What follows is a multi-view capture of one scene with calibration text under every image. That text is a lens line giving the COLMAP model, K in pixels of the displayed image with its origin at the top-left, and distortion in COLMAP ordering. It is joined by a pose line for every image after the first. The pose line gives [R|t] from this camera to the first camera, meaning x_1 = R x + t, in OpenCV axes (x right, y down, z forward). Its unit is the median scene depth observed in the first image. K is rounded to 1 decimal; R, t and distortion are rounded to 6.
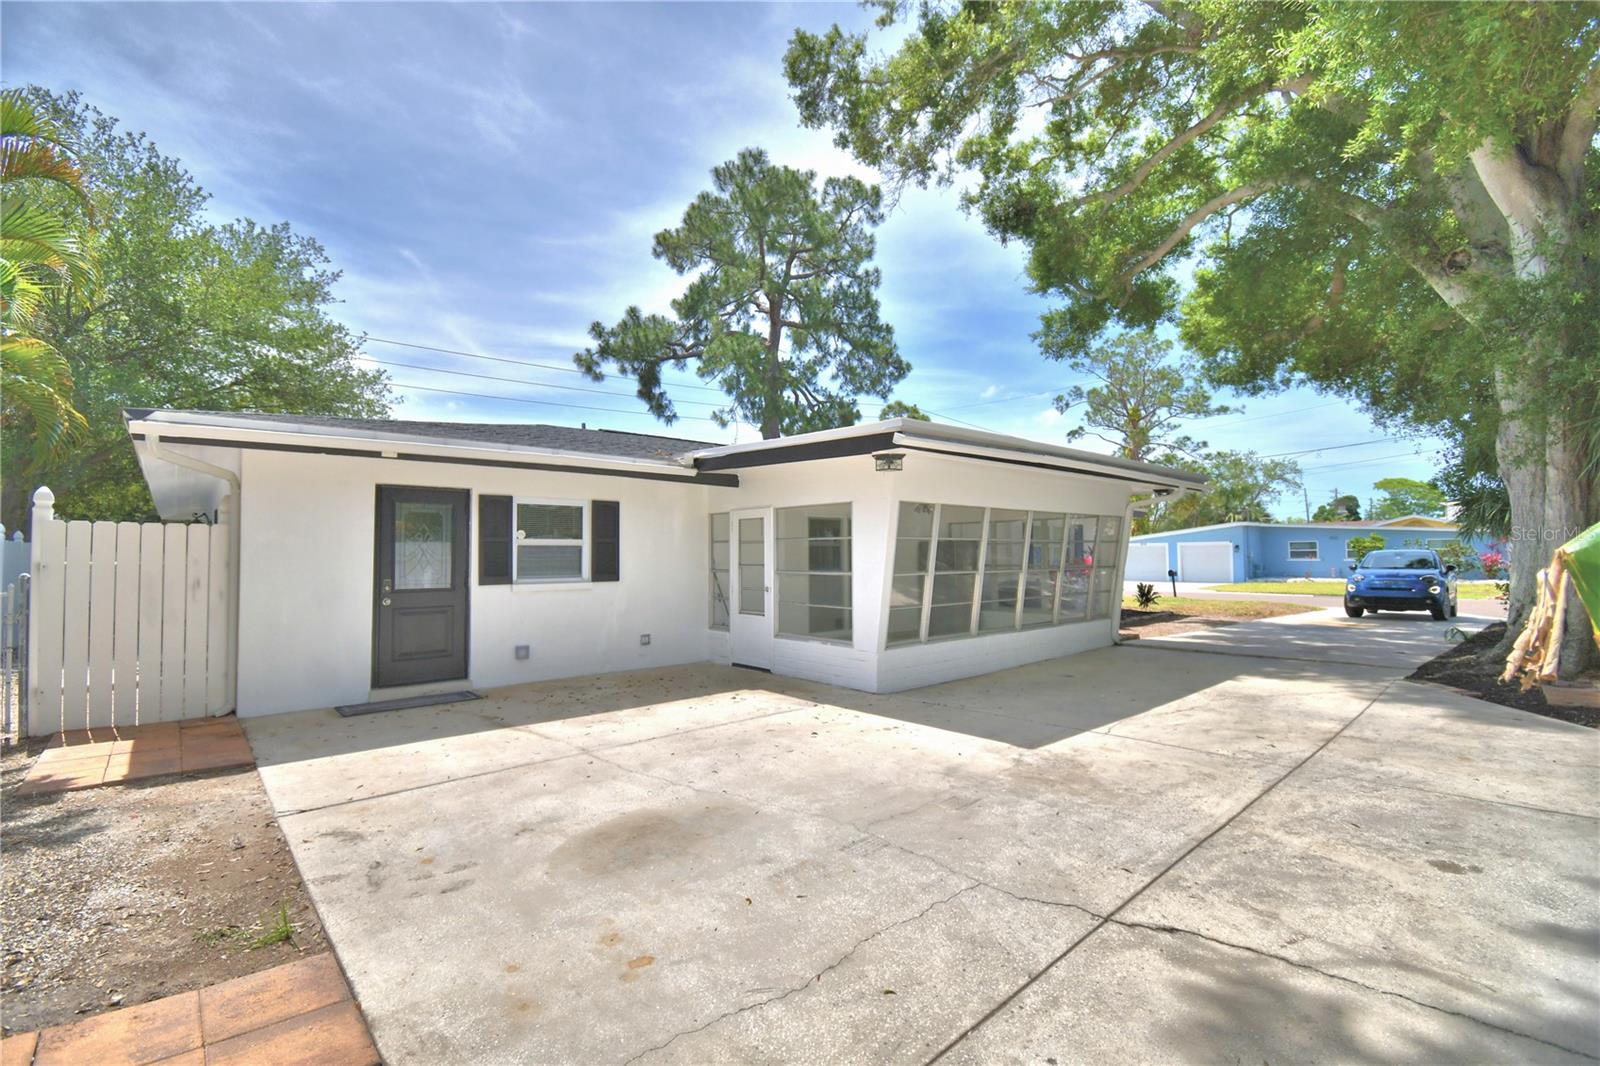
lens RADIAL K [[703.1, 0, 795.0], [0, 703.1, 531.3], [0, 0, 1]] dist [0.020352, -0.026125]
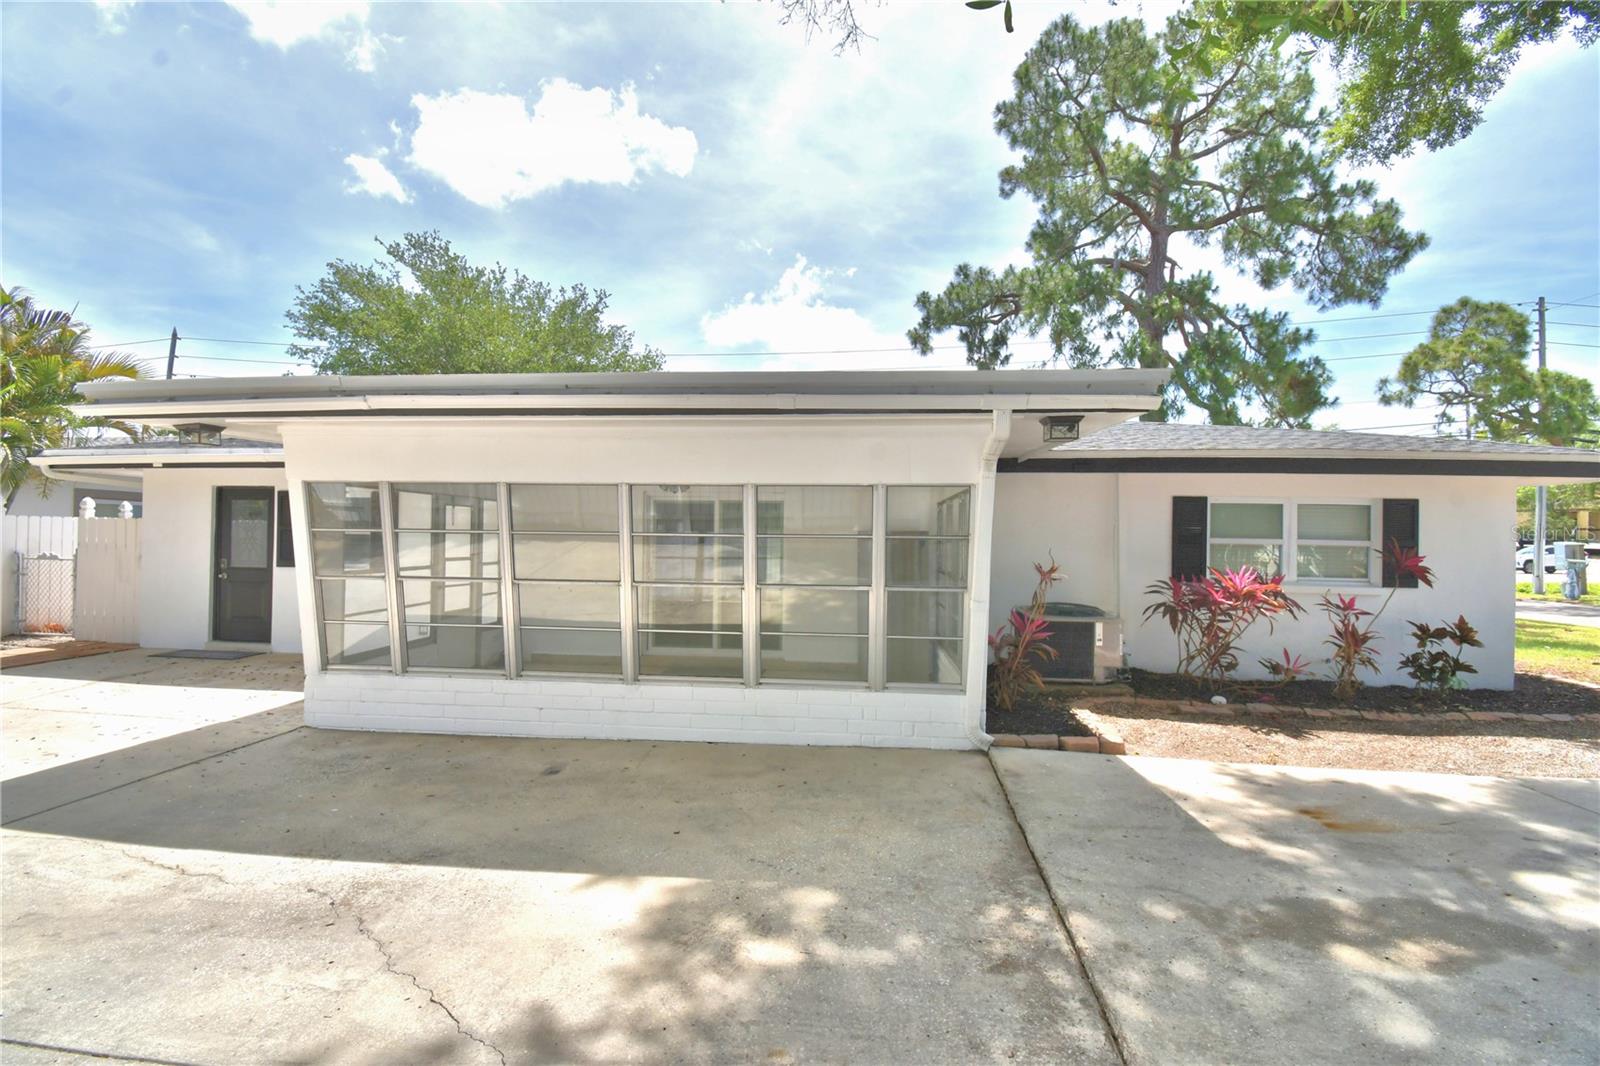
lens RADIAL K [[703.1, 0, 795.0], [0, 703.1, 531.3], [0, 0, 1]] dist [0.020352, -0.026125]
pose [[0.664431, 0.011550, -0.747260, 0.428824], [0.003931, 0.999813, 0.018948, -0.001074], [0.747339, -0.015527, 0.664261, 0.352343]]
